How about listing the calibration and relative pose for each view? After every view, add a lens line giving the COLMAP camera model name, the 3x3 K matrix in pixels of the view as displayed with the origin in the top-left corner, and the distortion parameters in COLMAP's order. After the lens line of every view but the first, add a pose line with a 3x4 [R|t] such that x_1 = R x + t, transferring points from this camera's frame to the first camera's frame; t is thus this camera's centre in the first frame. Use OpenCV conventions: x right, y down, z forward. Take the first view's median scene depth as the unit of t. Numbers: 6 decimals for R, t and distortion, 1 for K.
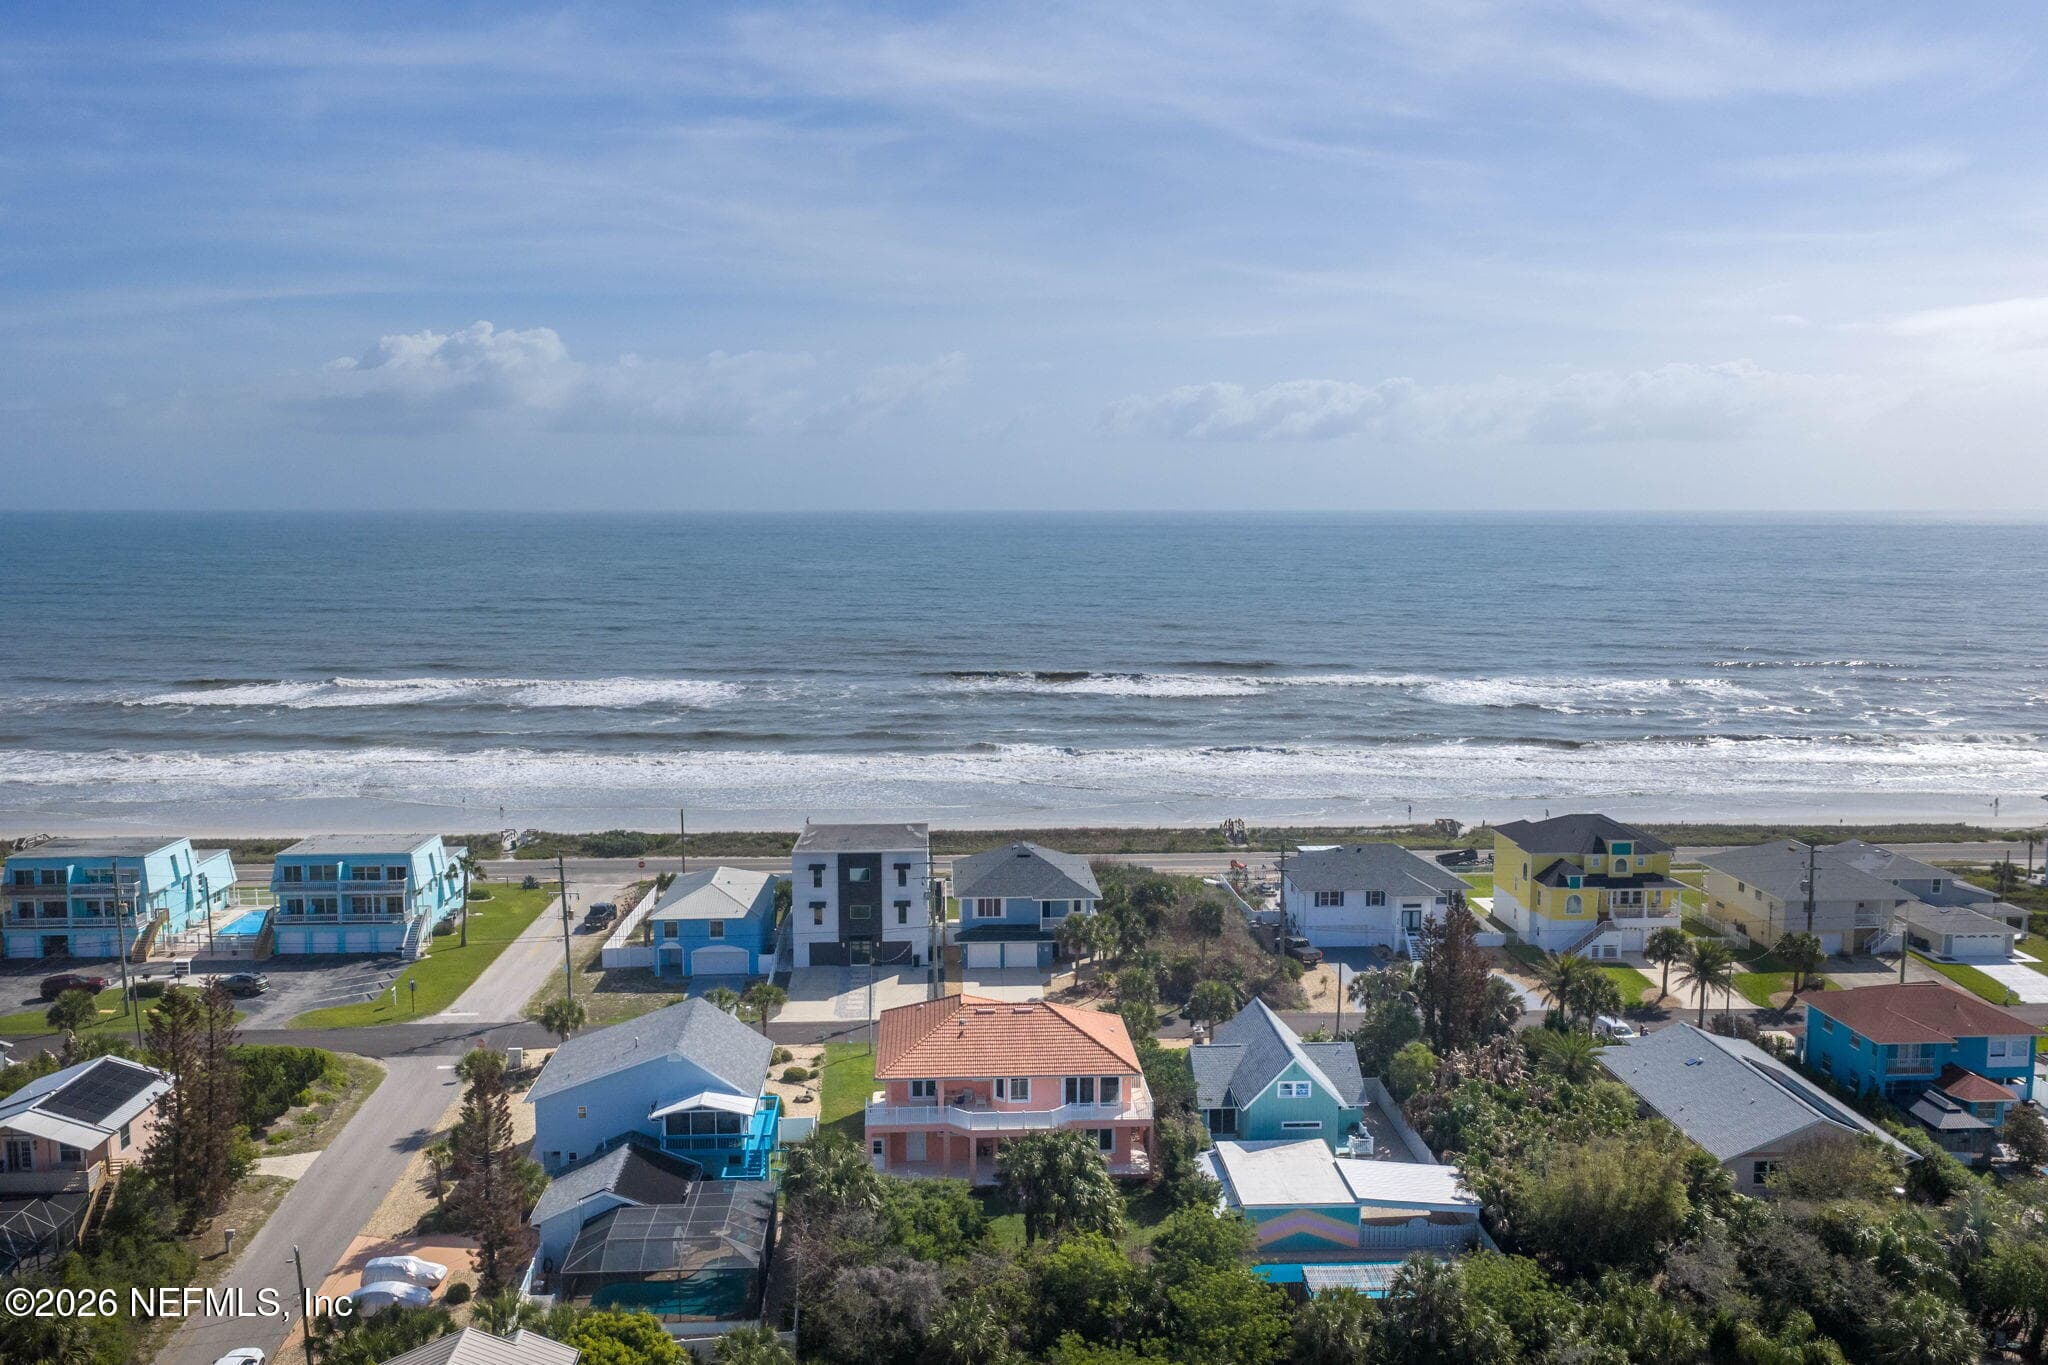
lens RADIAL K [[1714.4, 0, 1027.0], [0, 1714.4, 658.3], [0, 0, 1]] dist [0.001347, -0.007843]
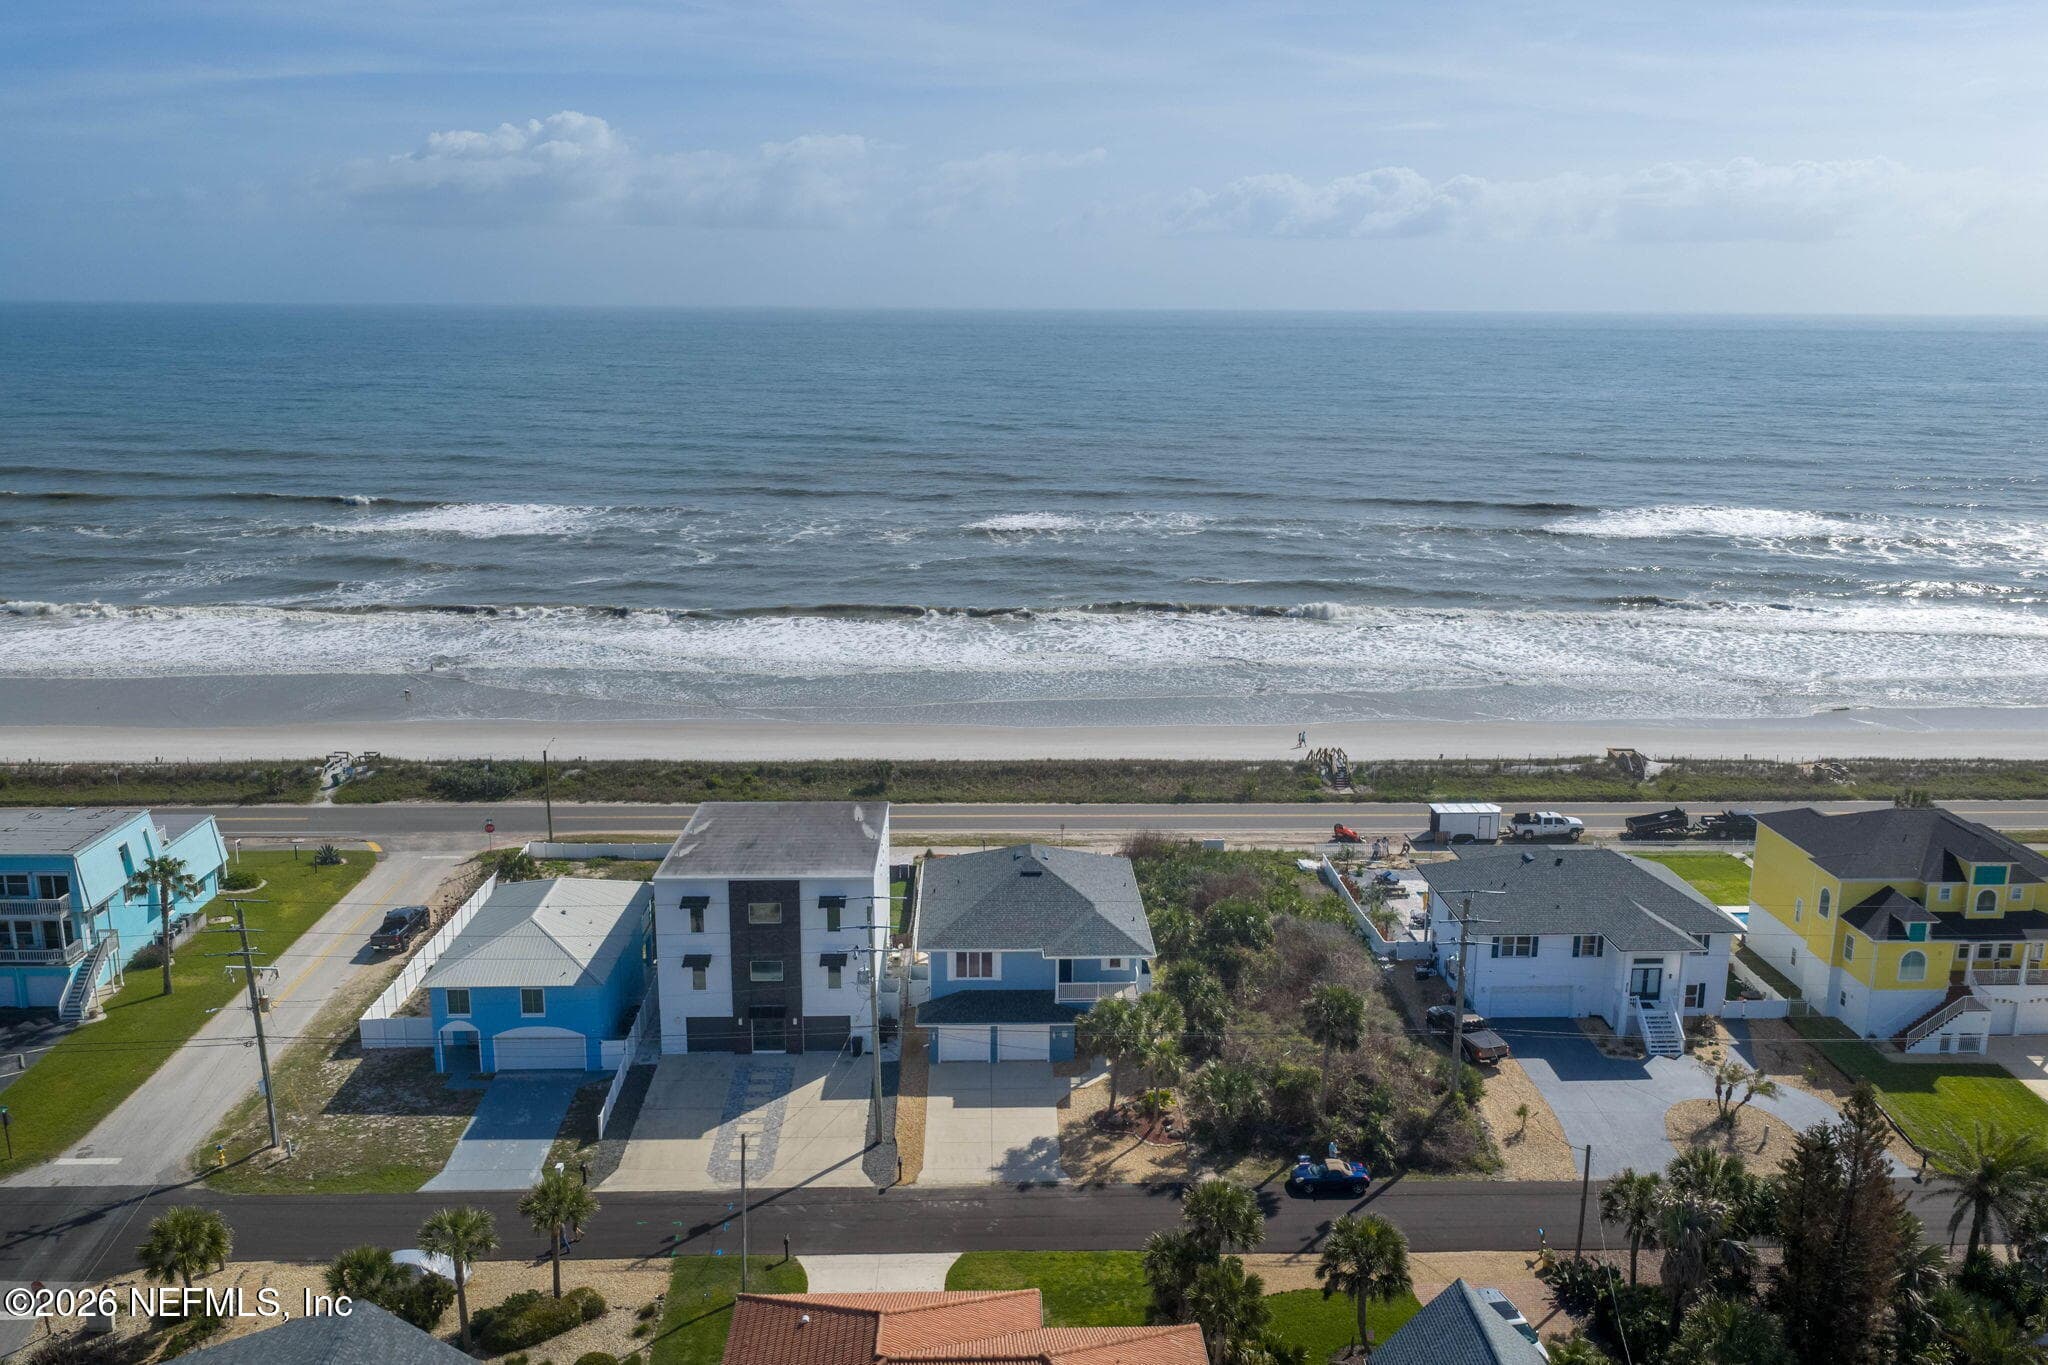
lens RADIAL K [[1714.4, 0, 1027.0], [0, 1714.4, 658.3], [0, 0, 1]] dist [0.001347, -0.007843]
pose [[0.999720, 0.010801, -0.021058, 0.009192], [-0.008327, 0.993420, 0.114225, -0.036482], [0.022153, -0.114018, 0.993232, 0.392597]]
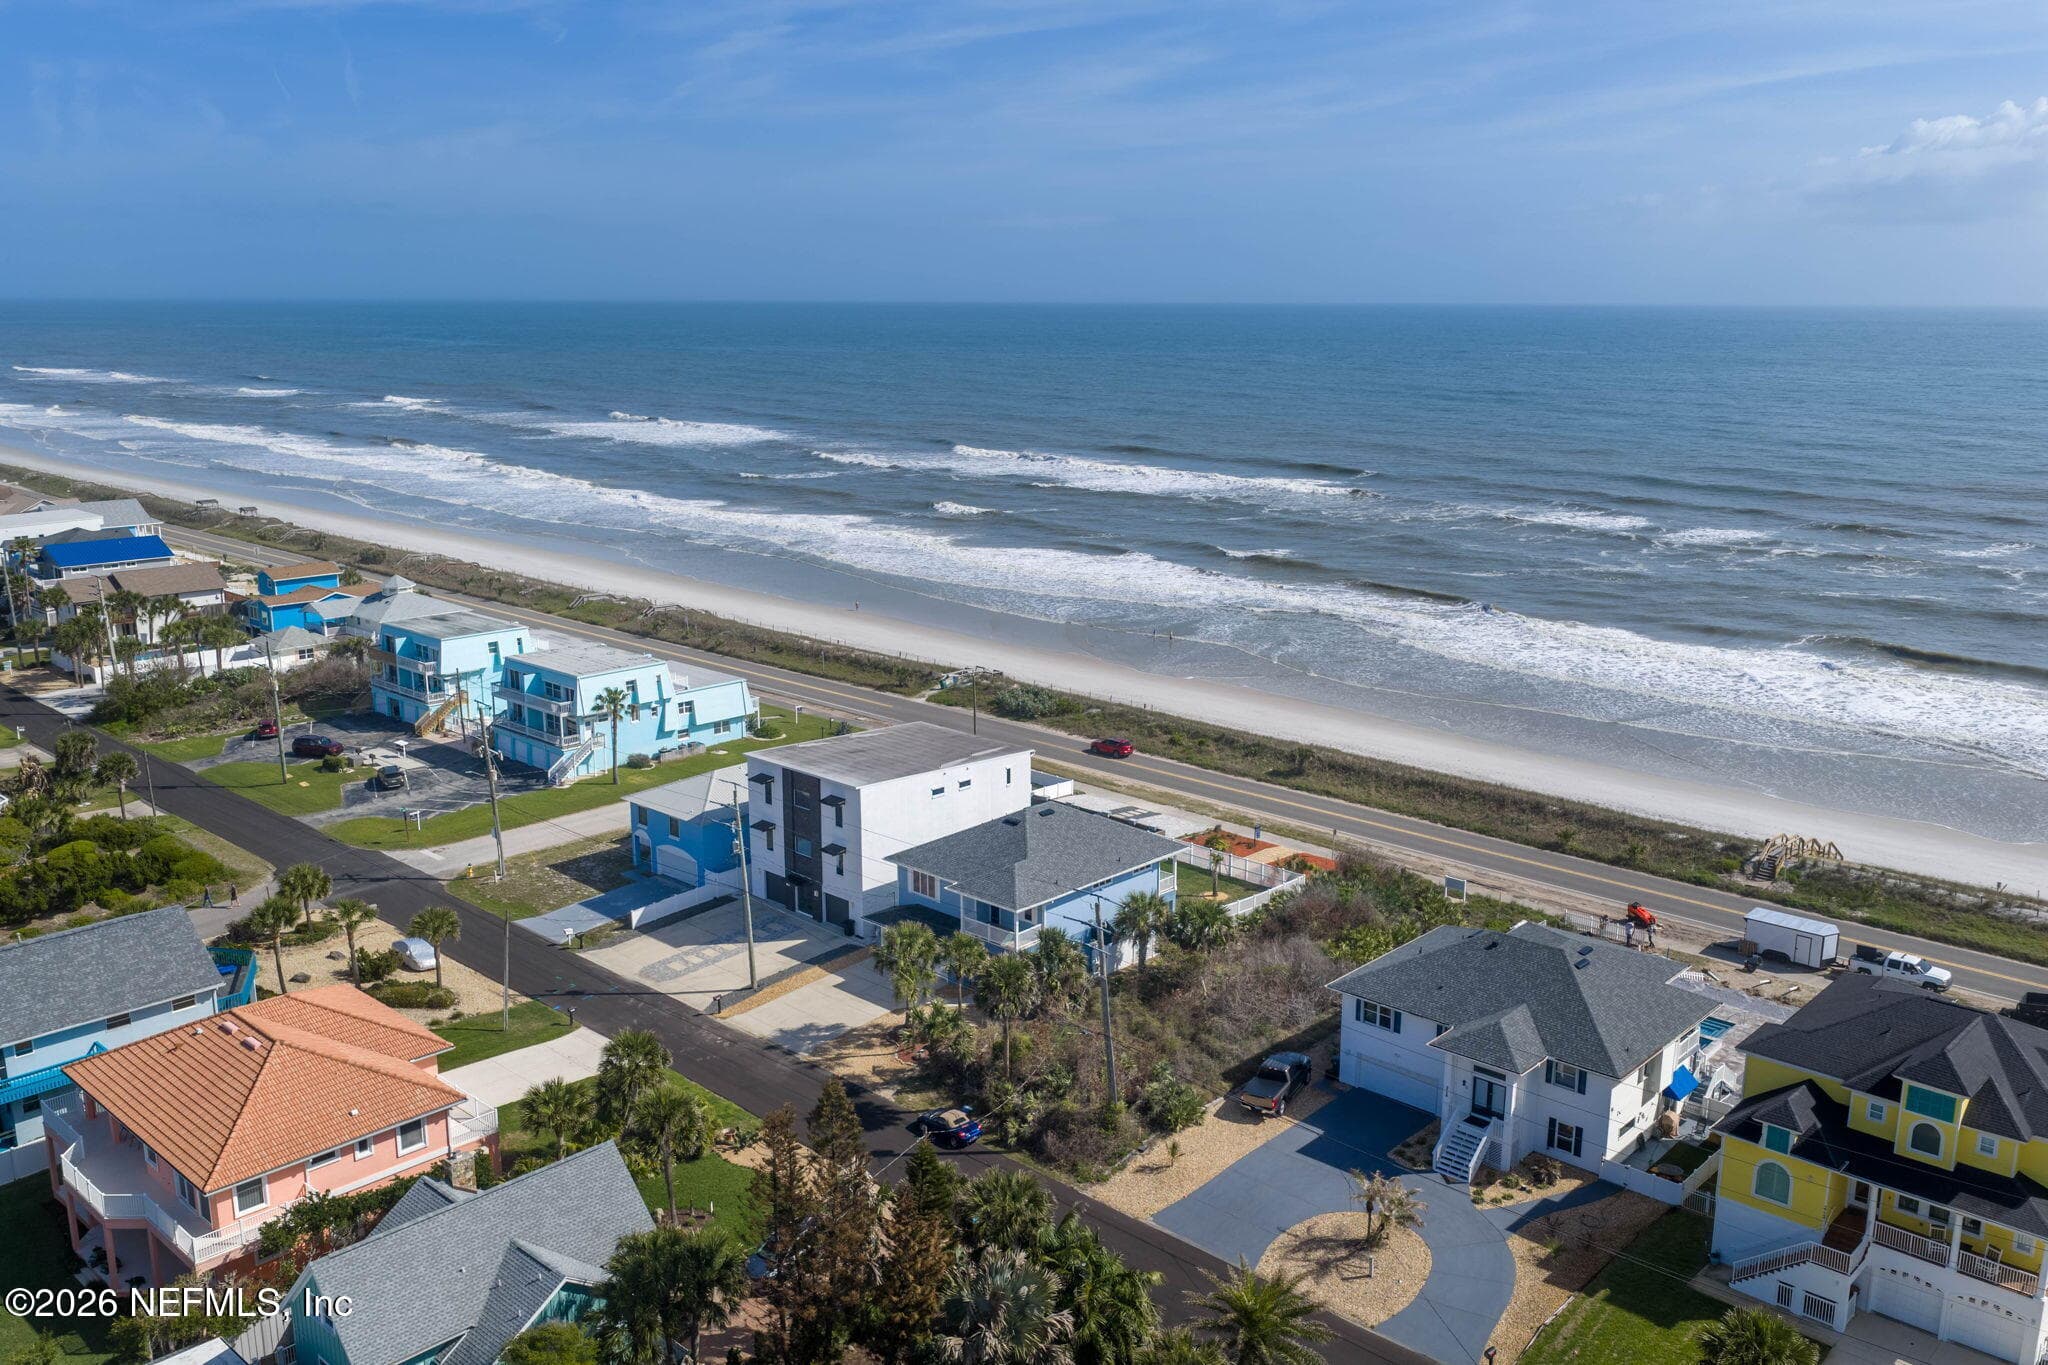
lens RADIAL K [[1714.4, 0, 1027.0], [0, 1714.4, 658.3], [0, 0, 1]] dist [0.001347, -0.007843]
pose [[0.686720, 0.152636, -0.710717, 0.497400], [-0.069489, 0.987013, 0.144831, -0.052376], [0.723593, -0.050072, 0.688408, 0.544901]]
